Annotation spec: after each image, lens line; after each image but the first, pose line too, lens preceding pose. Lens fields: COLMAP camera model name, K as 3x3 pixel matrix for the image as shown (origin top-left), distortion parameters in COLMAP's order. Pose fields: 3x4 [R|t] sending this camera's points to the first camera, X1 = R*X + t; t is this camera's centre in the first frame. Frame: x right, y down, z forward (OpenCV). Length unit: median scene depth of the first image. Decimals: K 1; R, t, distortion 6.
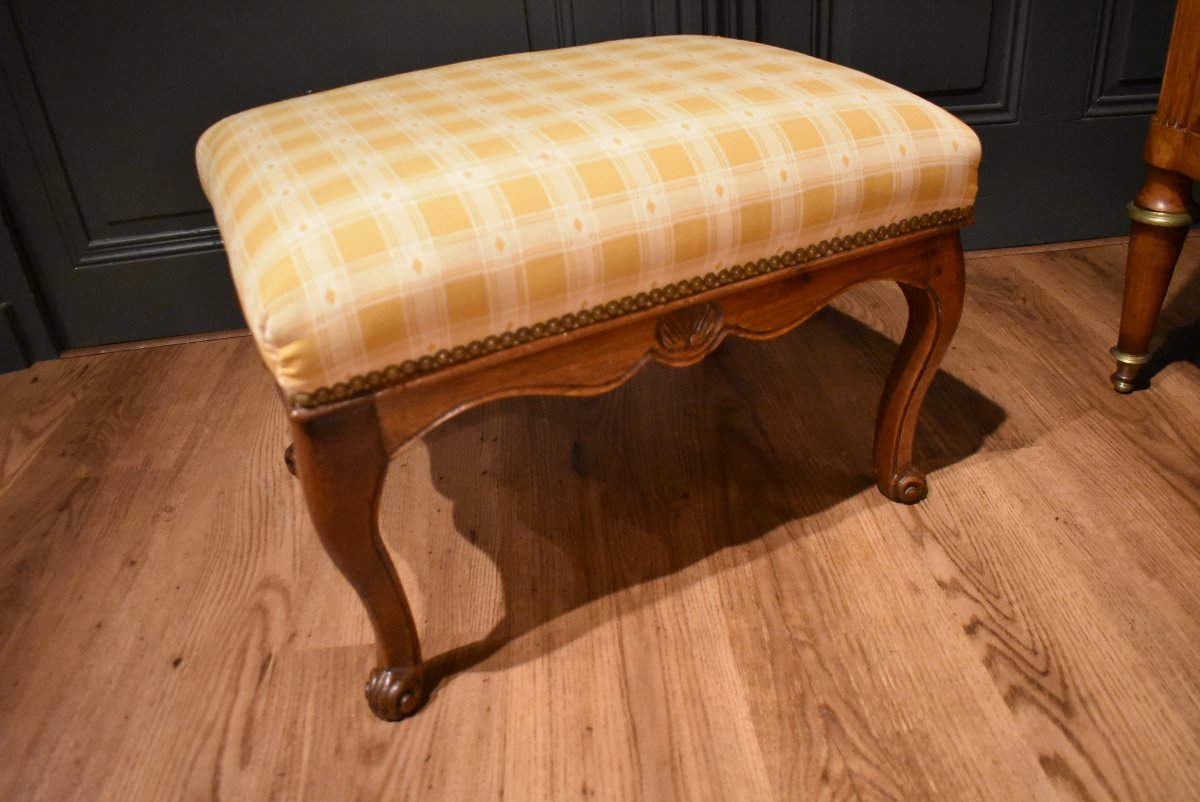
lens RADIAL K [[920.8, 0, 603.0], [0, 920.8, 393.4], [0, 0, 1]] dist [-0.096446, 0.012499]
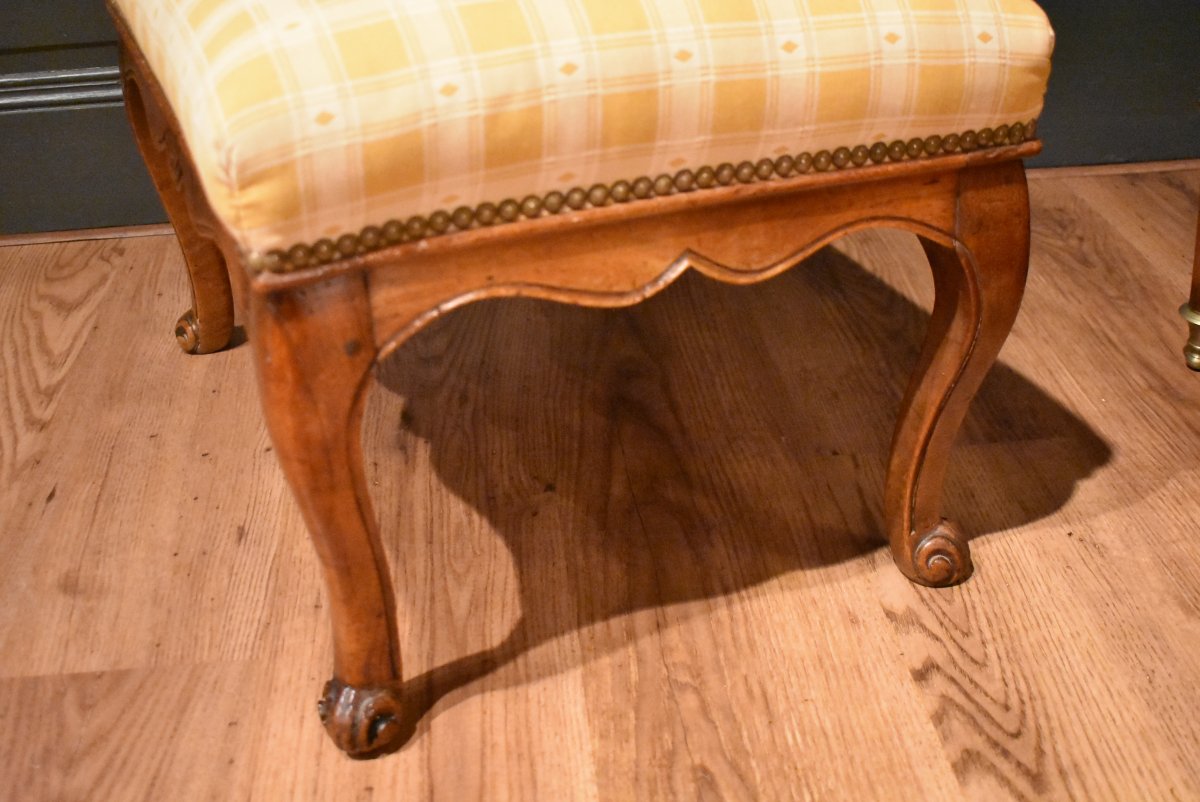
lens RADIAL K [[1423.1, 0, 604.2], [0, 1423.1, 384.1], [0, 0, 1]] dist [-0.055445, 0.000000]
pose [[0.998445, 0.035451, 0.043030, 0.097727], [-0.034997, 0.999324, -0.011264, 0.051808], [-0.043401, 0.009741, 0.999010, -0.103709]]
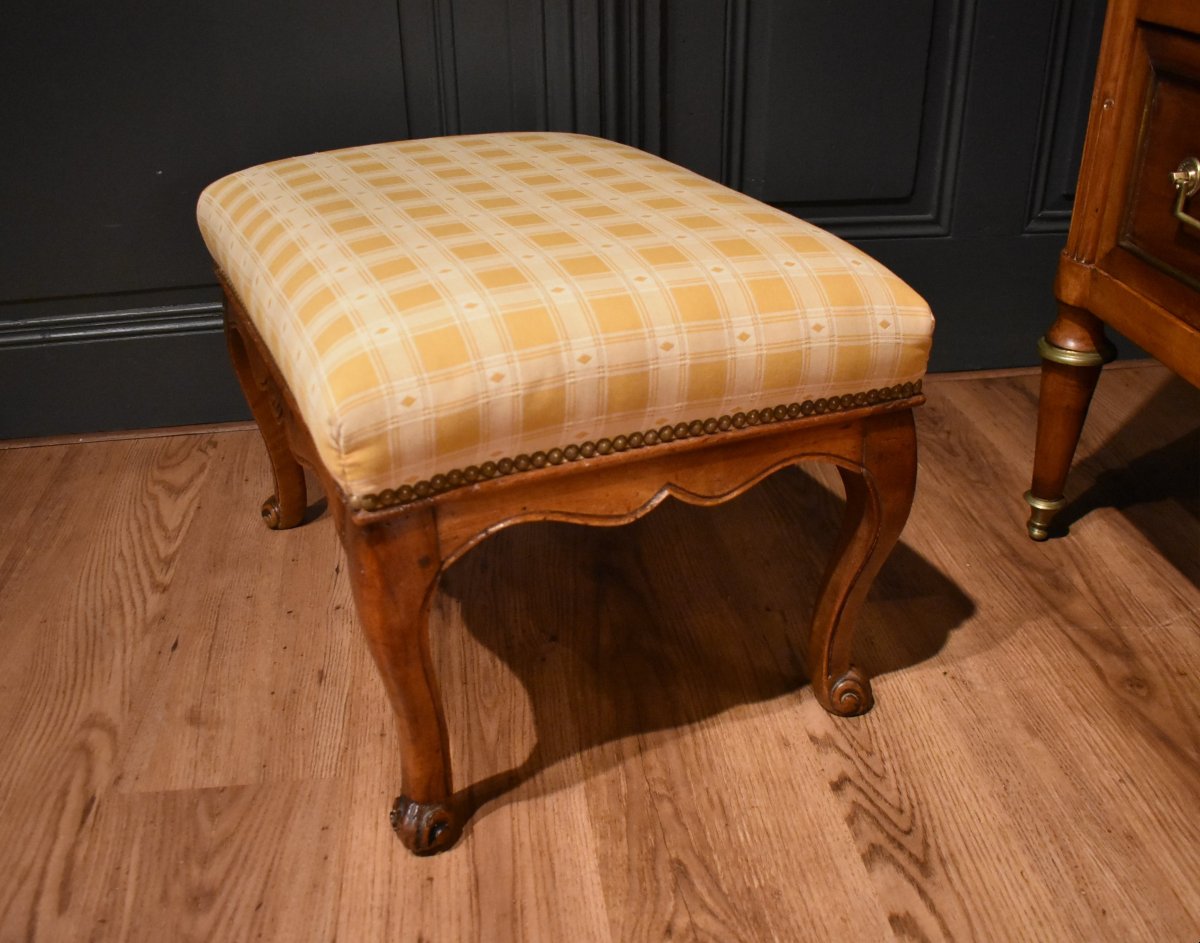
lens RADIAL K [[1137.6, 0, 579.4], [0, 1137.6, 483.4], [0, 0, 1]] dist [-0.092657, 0.000000]
pose [[0.997835, 0.032227, 0.057331, 0.053807], [-0.030658, 0.999136, -0.028048, -0.016234], [-0.058186, 0.026230, 0.997961, -0.175758]]
